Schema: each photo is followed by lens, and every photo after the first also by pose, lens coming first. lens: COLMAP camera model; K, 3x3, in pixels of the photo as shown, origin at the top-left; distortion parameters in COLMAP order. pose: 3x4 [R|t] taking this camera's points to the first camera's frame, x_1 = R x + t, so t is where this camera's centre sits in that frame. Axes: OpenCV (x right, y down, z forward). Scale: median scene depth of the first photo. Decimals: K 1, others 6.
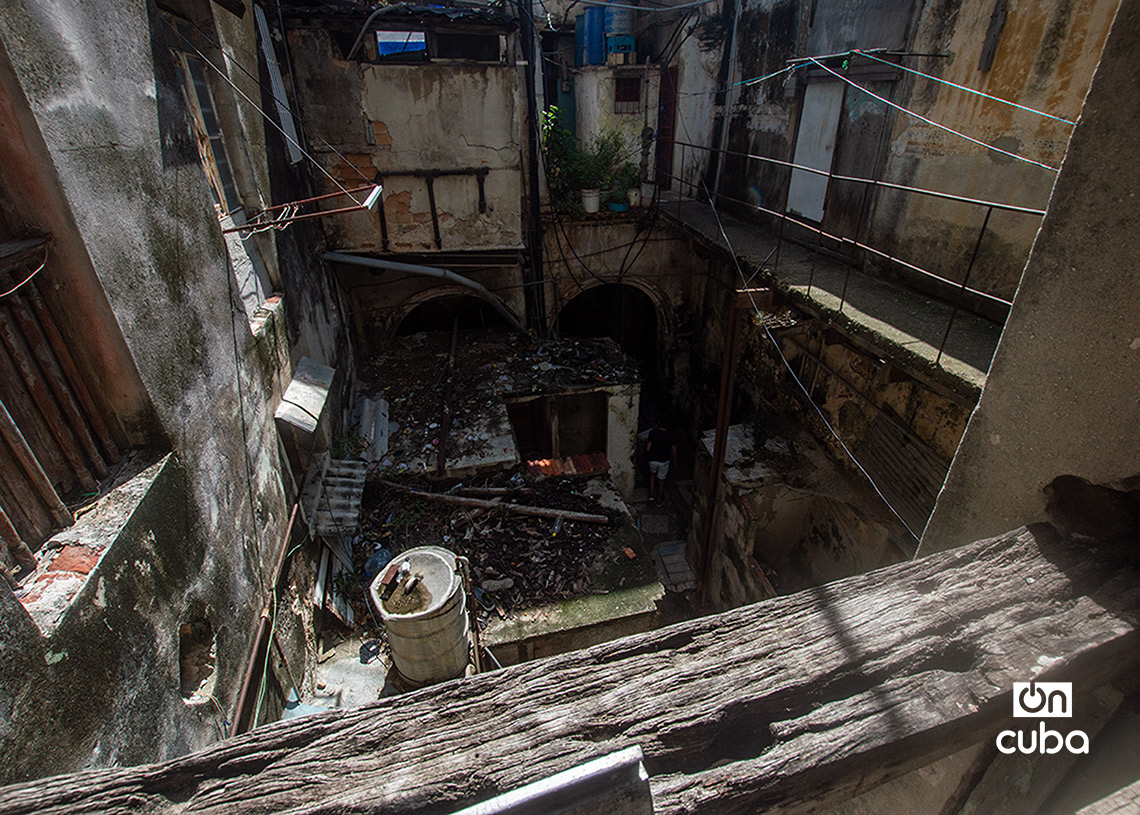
lens RADIAL K [[548.9, 0, 570.6], [0, 548.9, 407.9], [0, 0, 1]] dist [-0.026786, 0.000710]
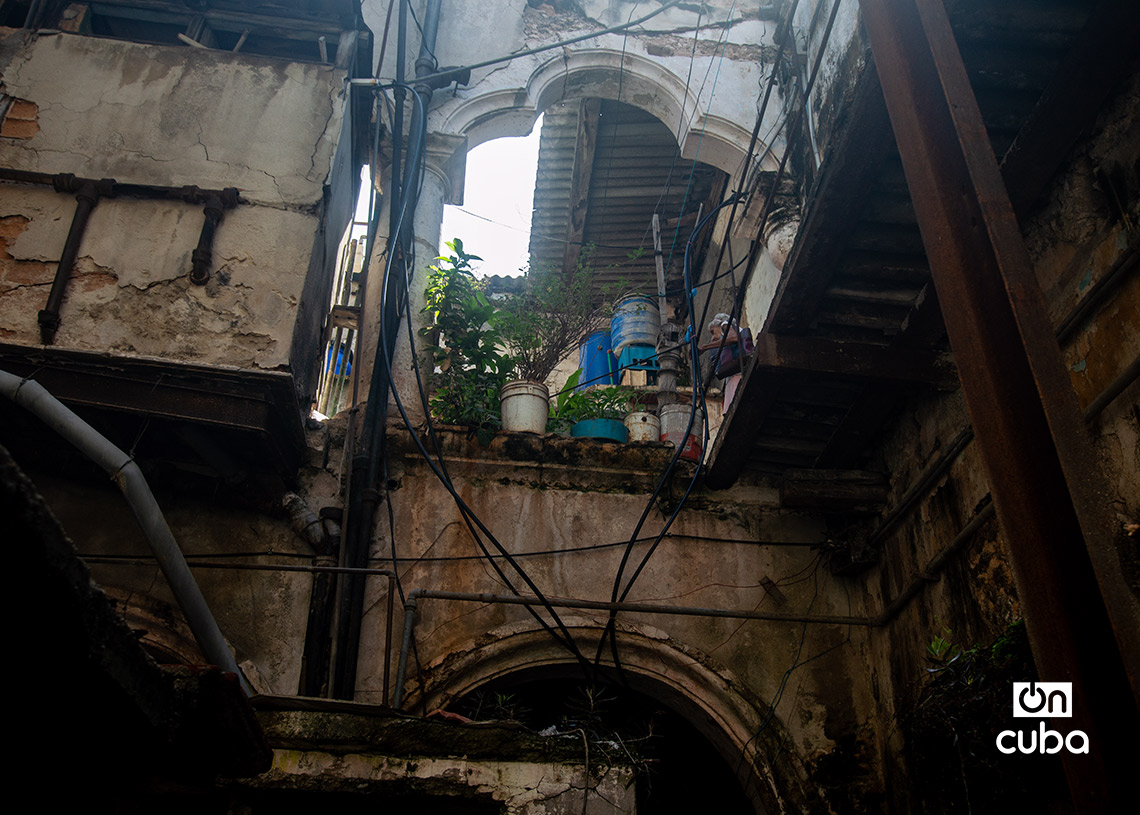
lens RADIAL K [[975.9, 0, 571.9], [0, 975.9, 407.6], [0, 0, 1]] dist [-0.002749, -0.002903]
pose [[0.994186, -0.031526, -0.102958, 0.141441], [-0.073818, 0.496576, -0.864849, 0.217994], [0.078392, 0.867421, 0.491362, 0.646974]]
